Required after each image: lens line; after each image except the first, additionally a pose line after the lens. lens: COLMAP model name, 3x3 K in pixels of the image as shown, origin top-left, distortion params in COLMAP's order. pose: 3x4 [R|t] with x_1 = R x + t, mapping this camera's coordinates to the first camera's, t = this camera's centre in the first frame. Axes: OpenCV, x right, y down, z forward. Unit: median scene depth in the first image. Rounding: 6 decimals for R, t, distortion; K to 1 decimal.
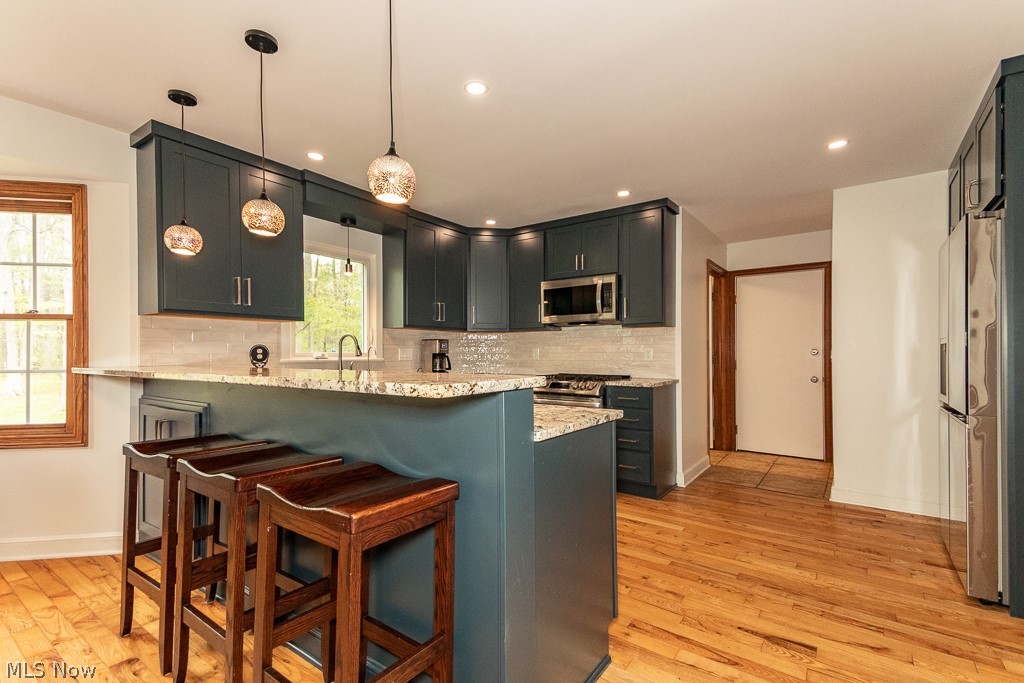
lens RADIAL K [[470.2, 0, 512.7], [0, 470.2, 342.6], [0, 0, 1]] dist [0.048113, -0.009072]
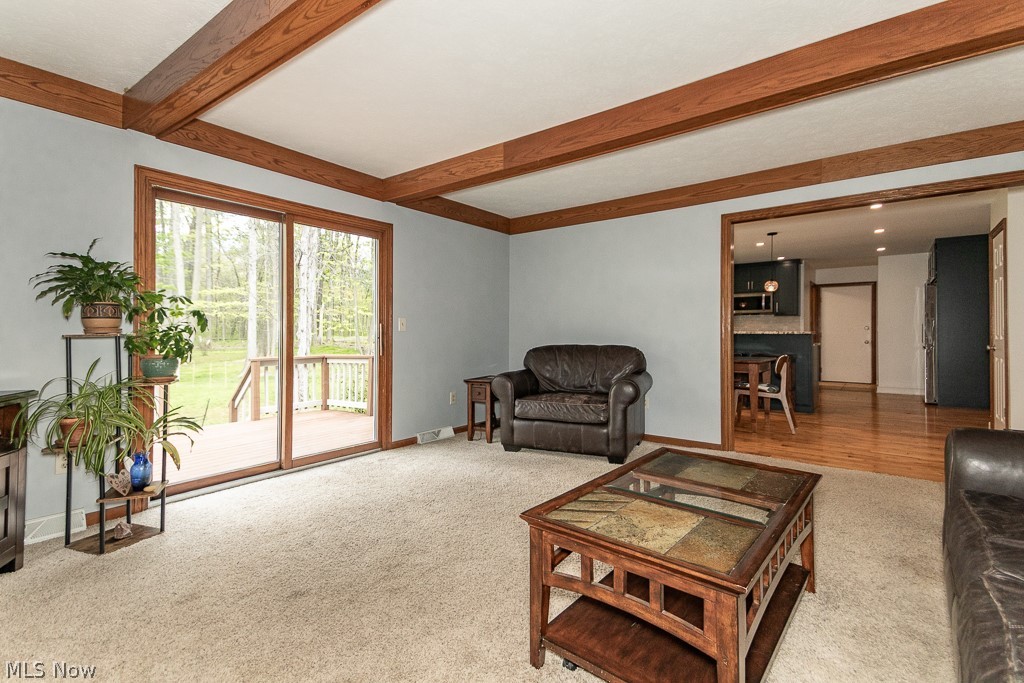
lens RADIAL K [[470.2, 0, 505.9], [0, 470.2, 342.3], [0, 0, 1]] dist [0.048113, -0.009072]
pose [[0.998875, -0.014380, -0.045184, -0.898129], [0.015449, 0.999607, 0.023396, 0.012724], [0.044830, -0.024068, 0.998705, -1.227421]]
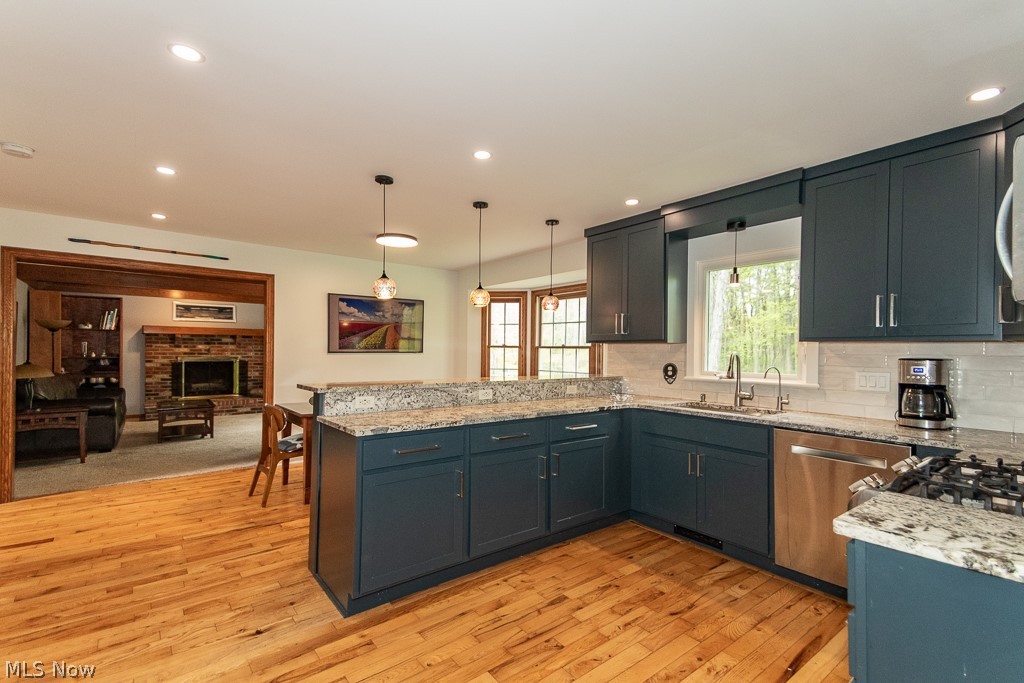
lens RADIAL K [[470.2, 0, 513.2], [0, 470.2, 349.7], [0, 0, 1]] dist [0.048113, -0.009072]
pose [[-0.275090, -0.000452, -0.961418, 0.577767], [0.015649, 0.999865, -0.004948, -0.024069], [0.961291, -0.016407, -0.275046, 0.785325]]
